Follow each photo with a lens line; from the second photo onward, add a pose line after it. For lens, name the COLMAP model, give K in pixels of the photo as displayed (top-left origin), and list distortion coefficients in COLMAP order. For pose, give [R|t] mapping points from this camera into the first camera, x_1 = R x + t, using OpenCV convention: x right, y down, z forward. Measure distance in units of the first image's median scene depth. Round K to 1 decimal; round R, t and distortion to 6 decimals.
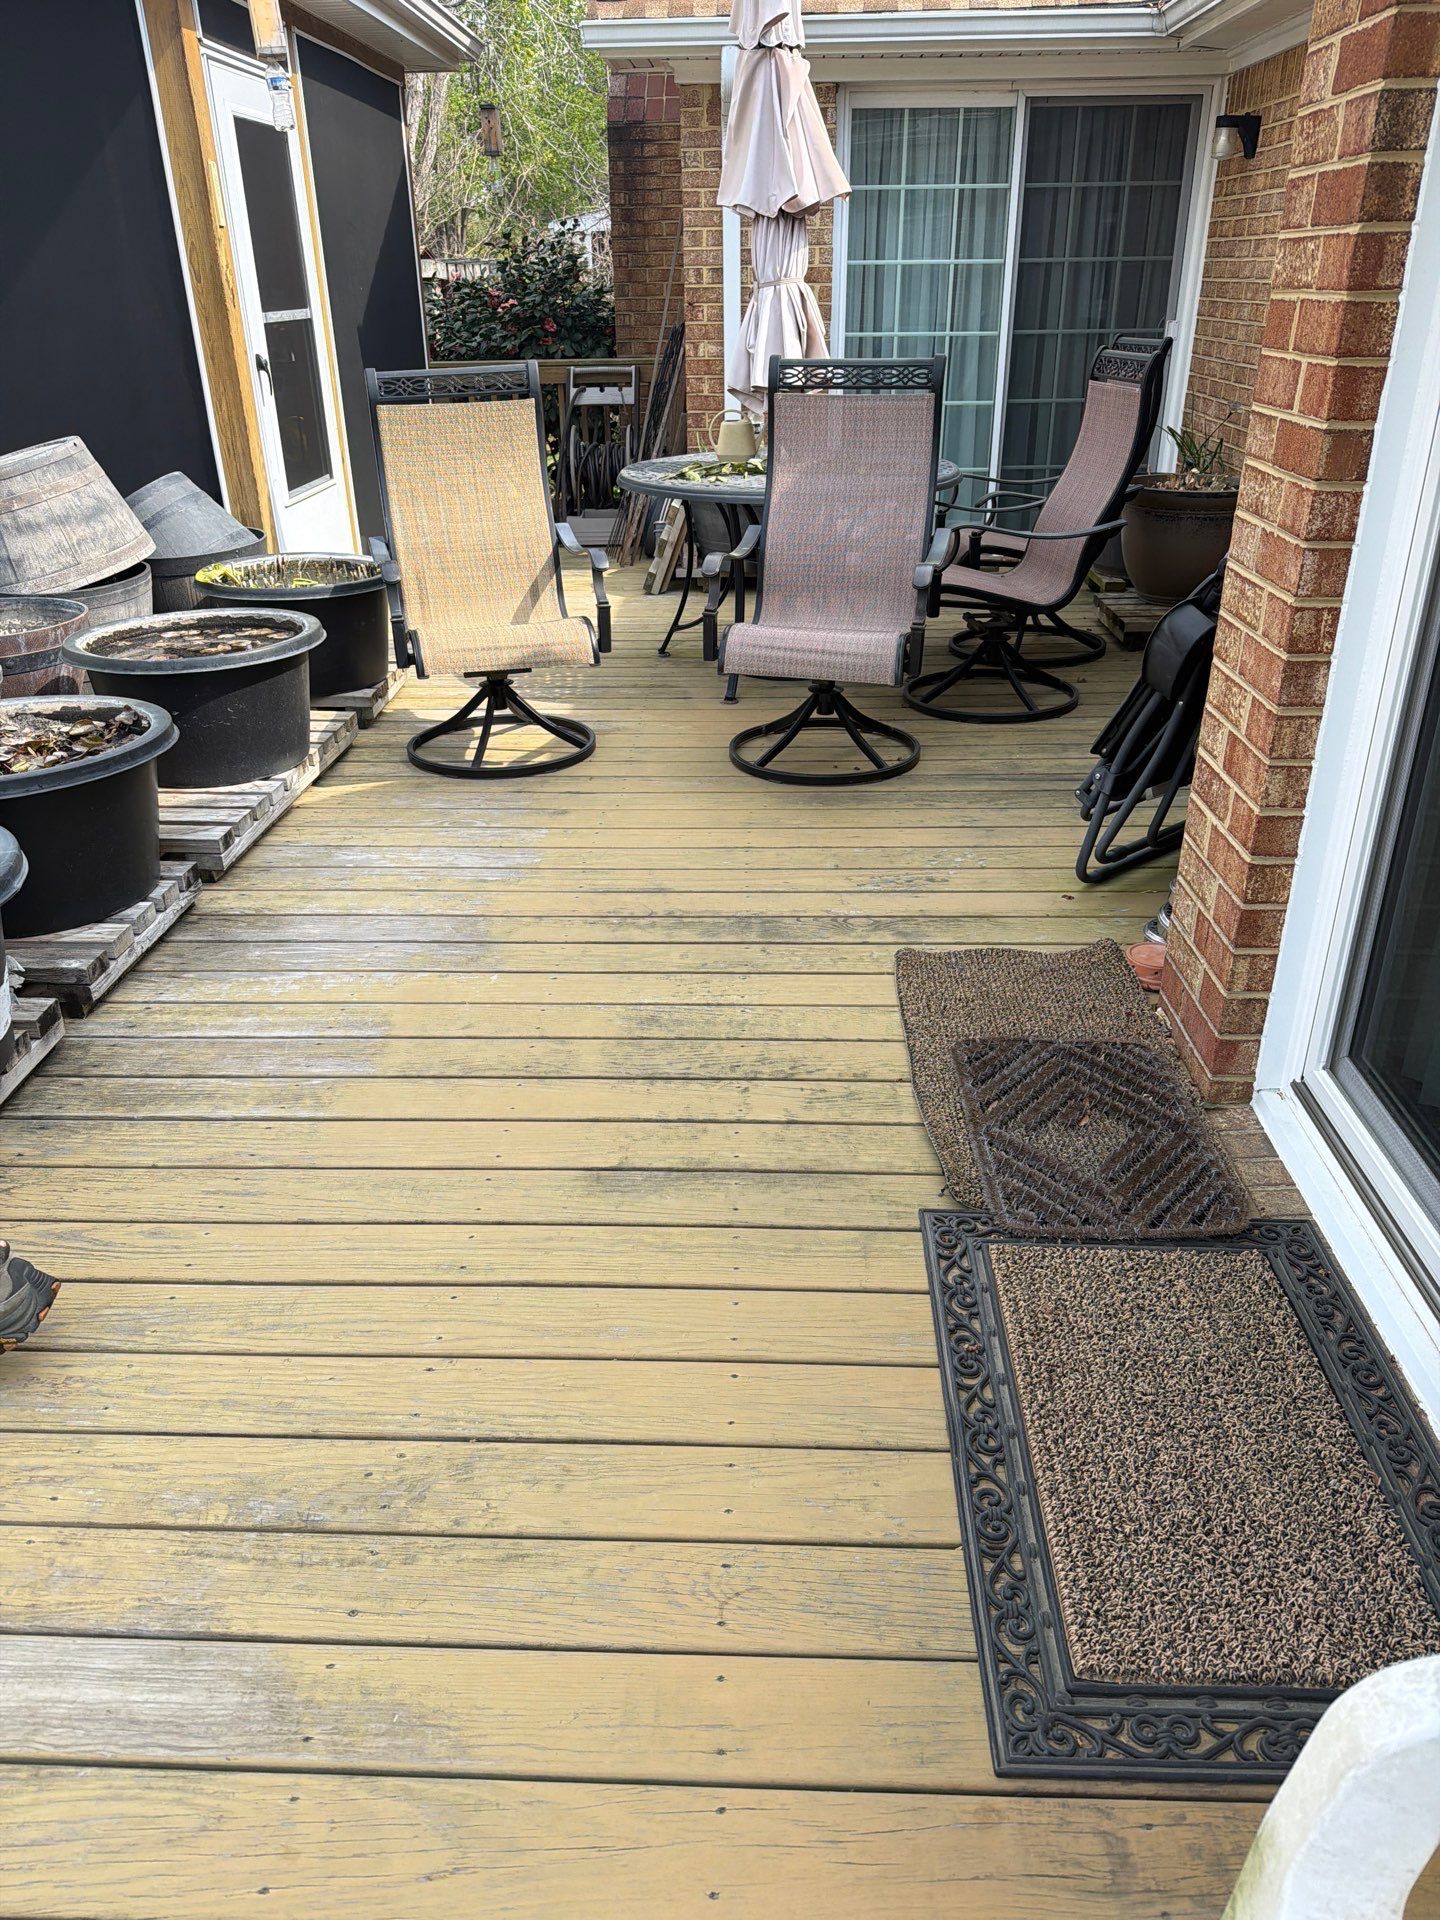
lens RADIAL K [[1350.4, 0, 722.0], [0, 1350.4, 958.4], [0, 0, 1]] dist [0.043061, -0.064501]
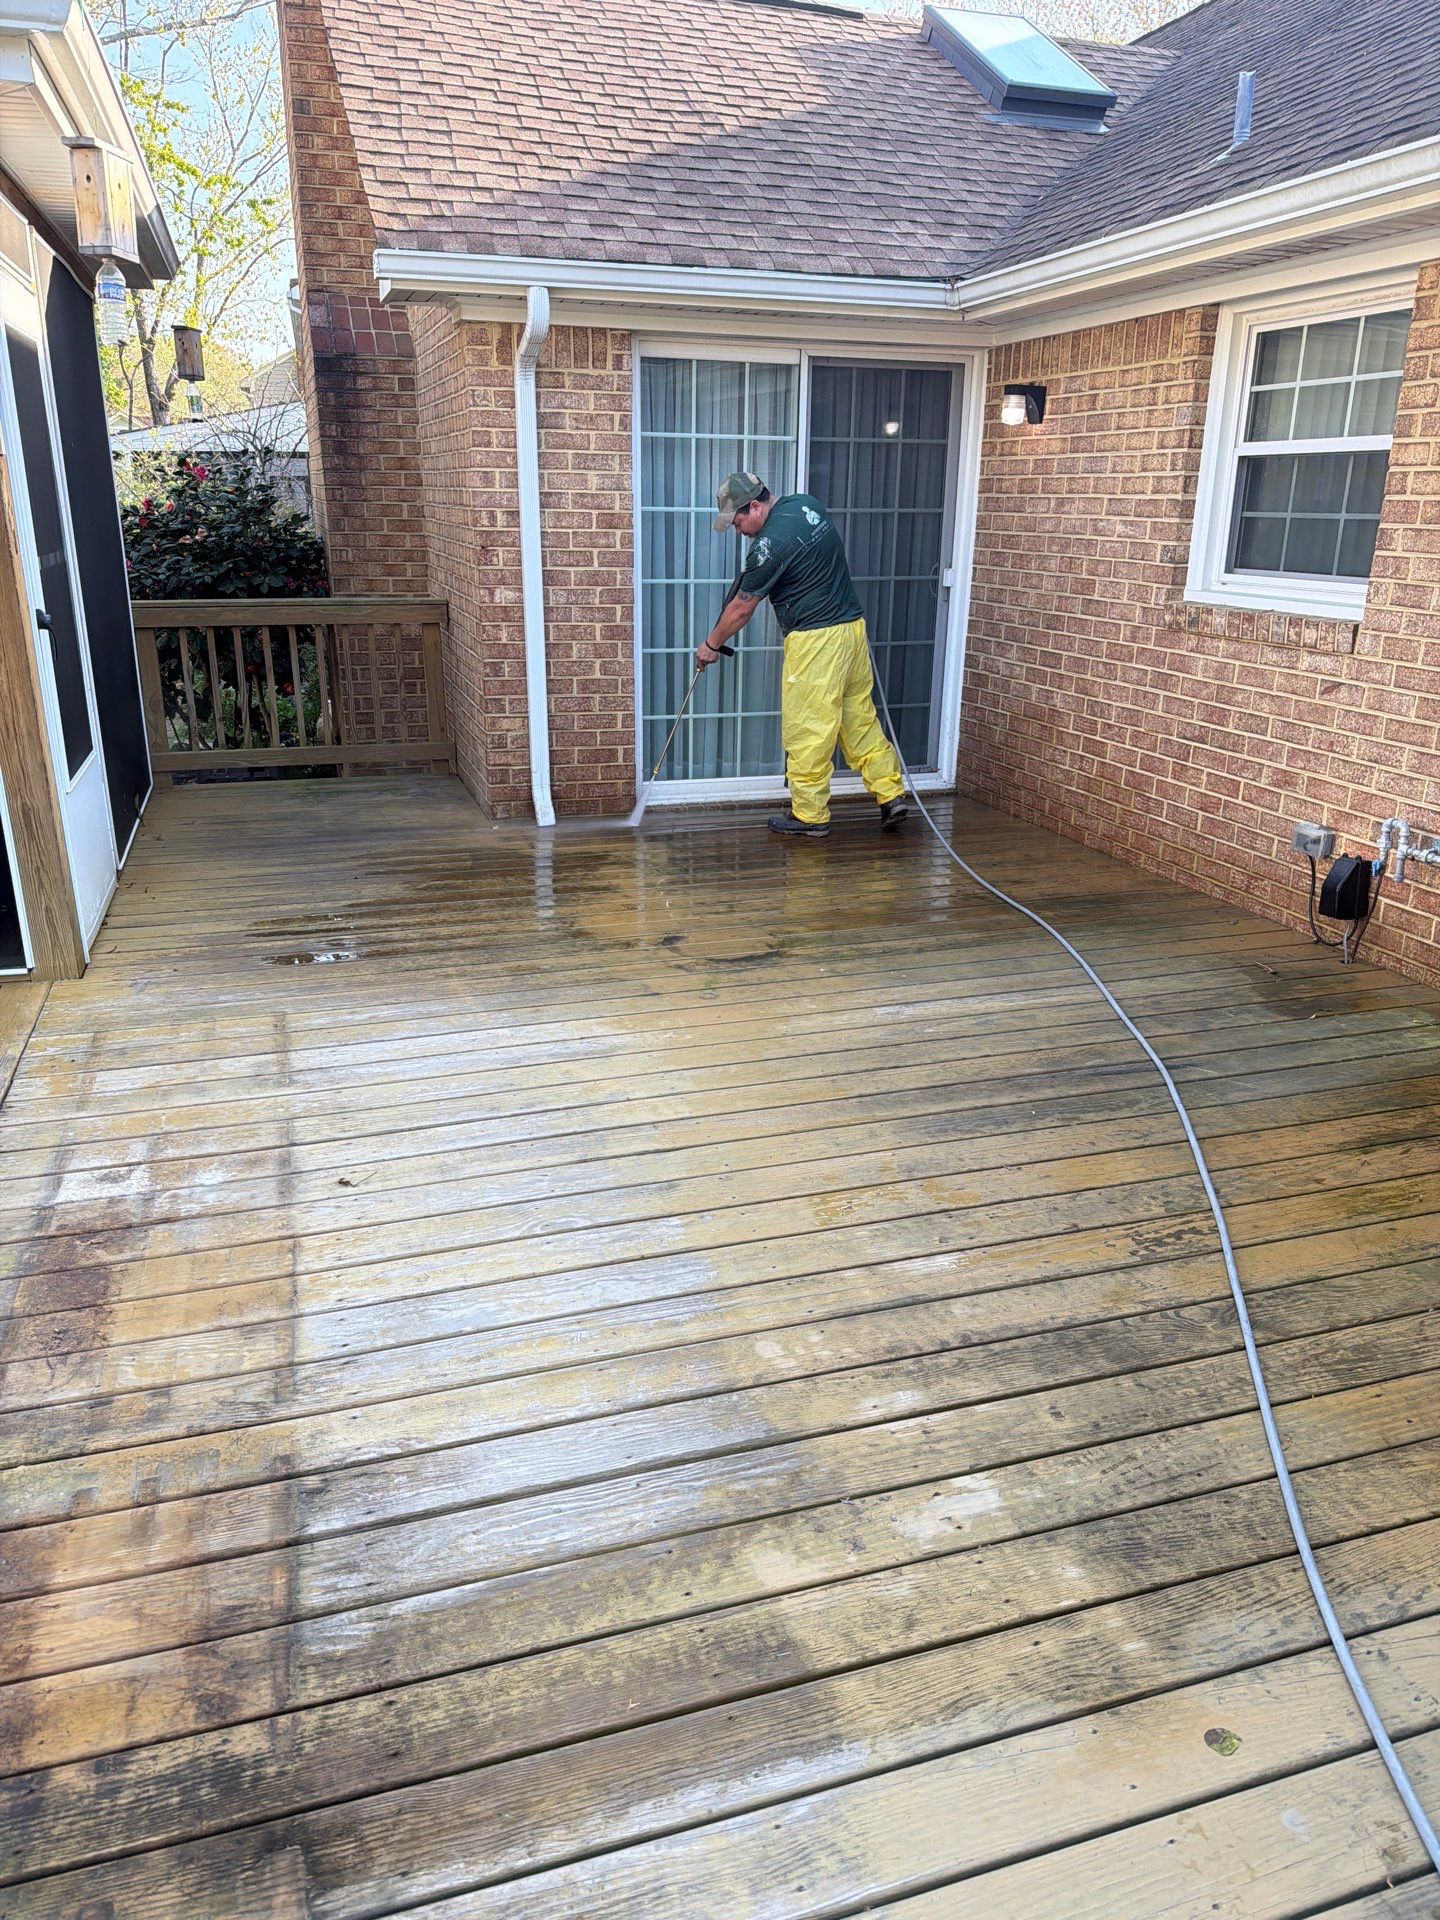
lens RADIAL K [[1350.4, 0, 711.6], [0, 1350.4, 953.2], [0, 0, 1]] dist [0.043061, -0.064501]
pose [[0.938891, -0.085843, 0.333339, -0.210290], [0.131902, 0.984207, -0.118060, -0.090869], [-0.317940, 0.154813, 0.935386, 0.152078]]
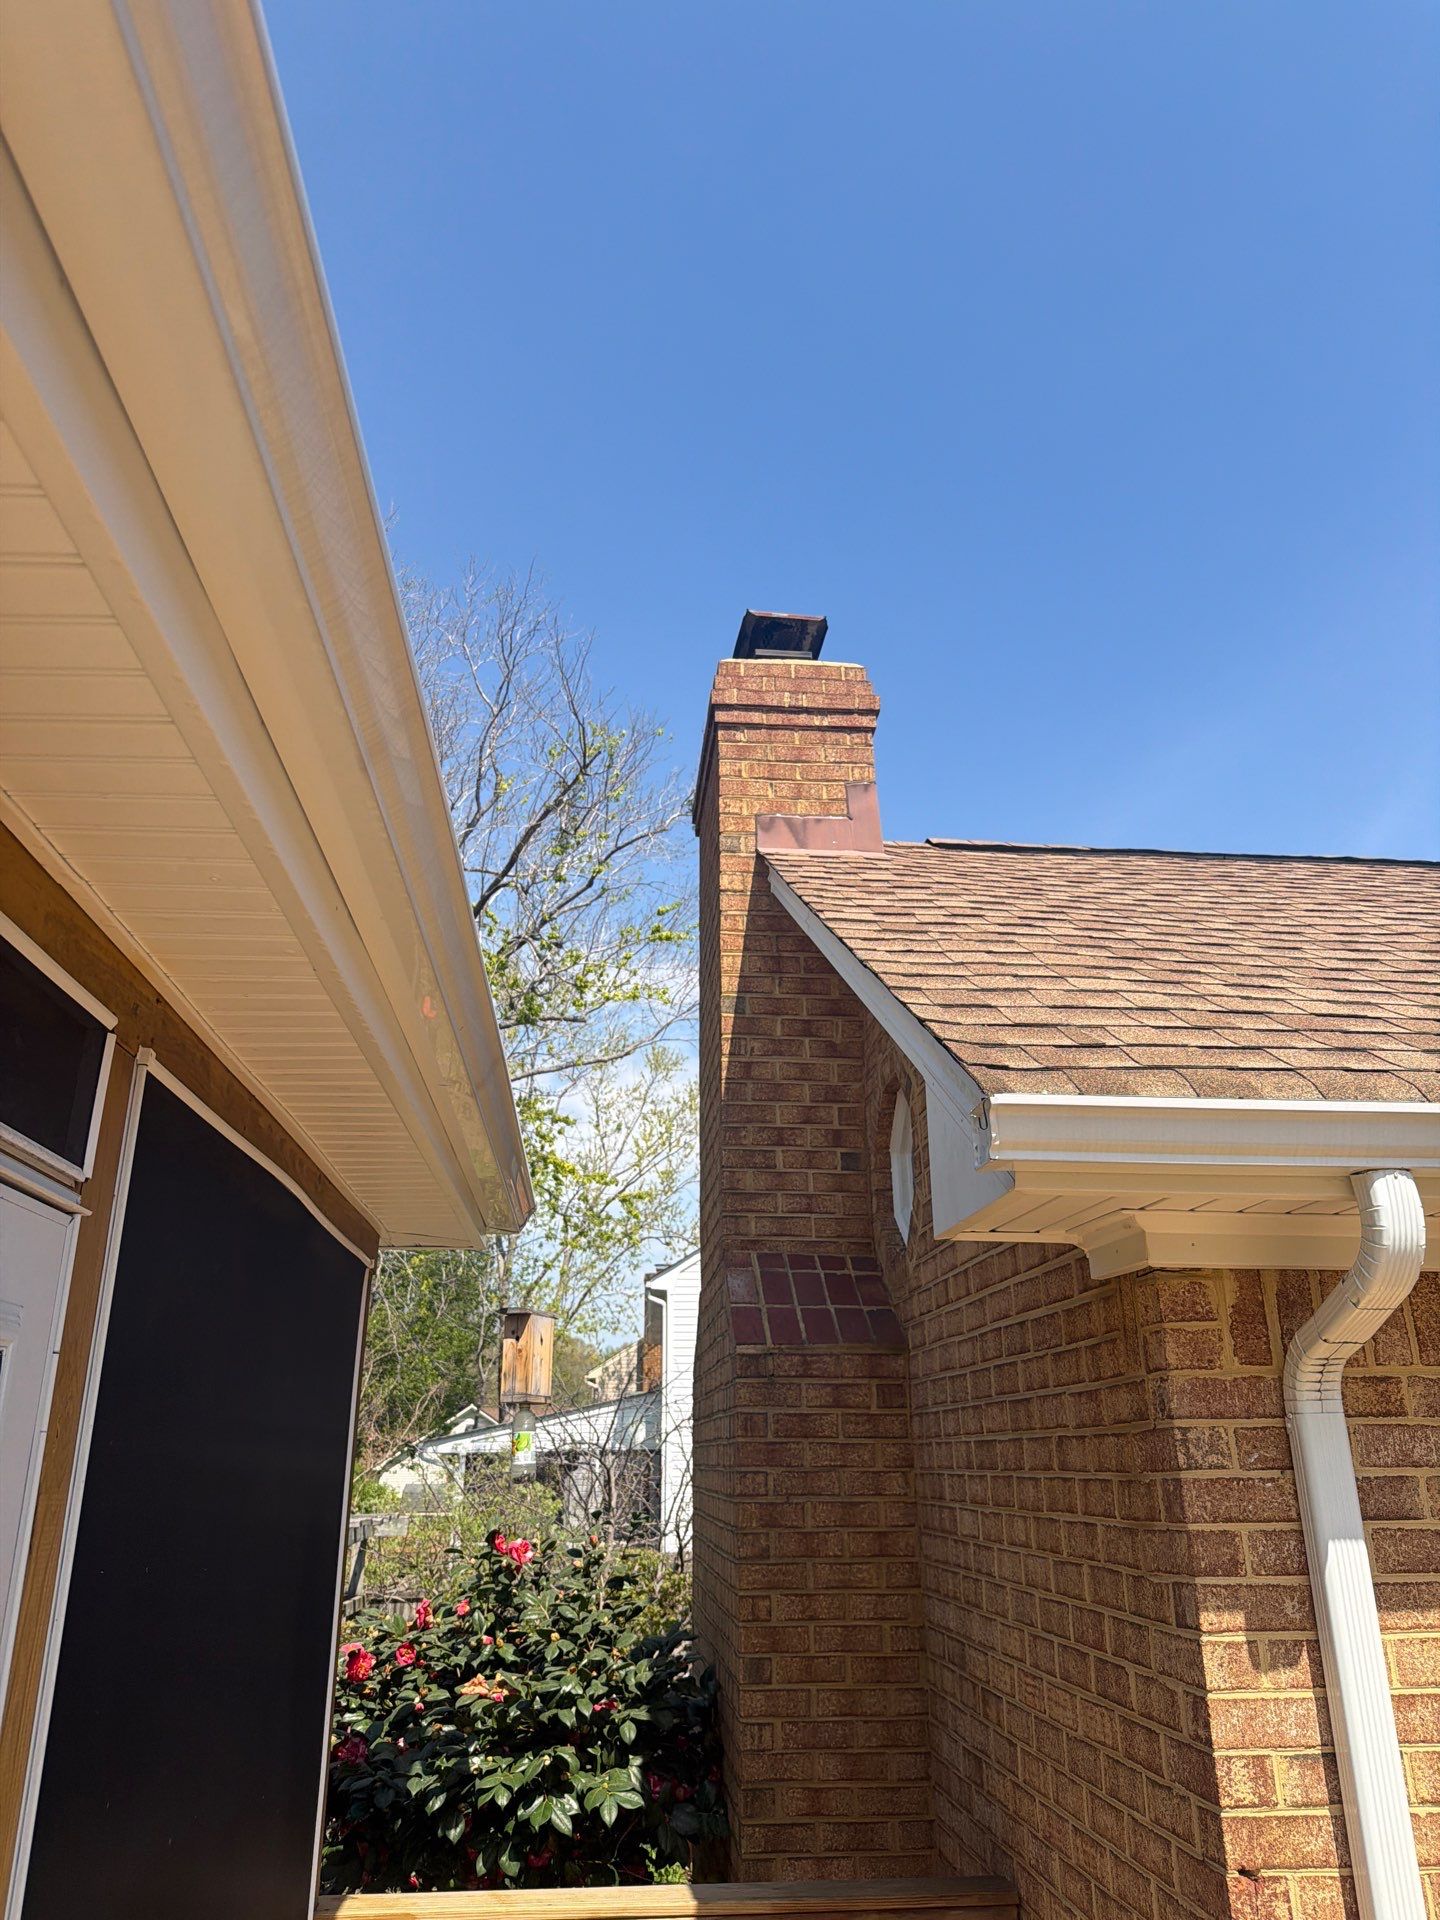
lens RADIAL K [[1350.4, 0, 713.8], [0, 1350.4, 962.0], [0, 0, 1]] dist [0.043061, -0.064501]
pose [[0.991861, 0.054608, 0.115021, -0.196065], [0.046717, 0.684281, -0.727720, -0.414571], [-0.118446, 0.727171, 0.676161, 0.670331]]
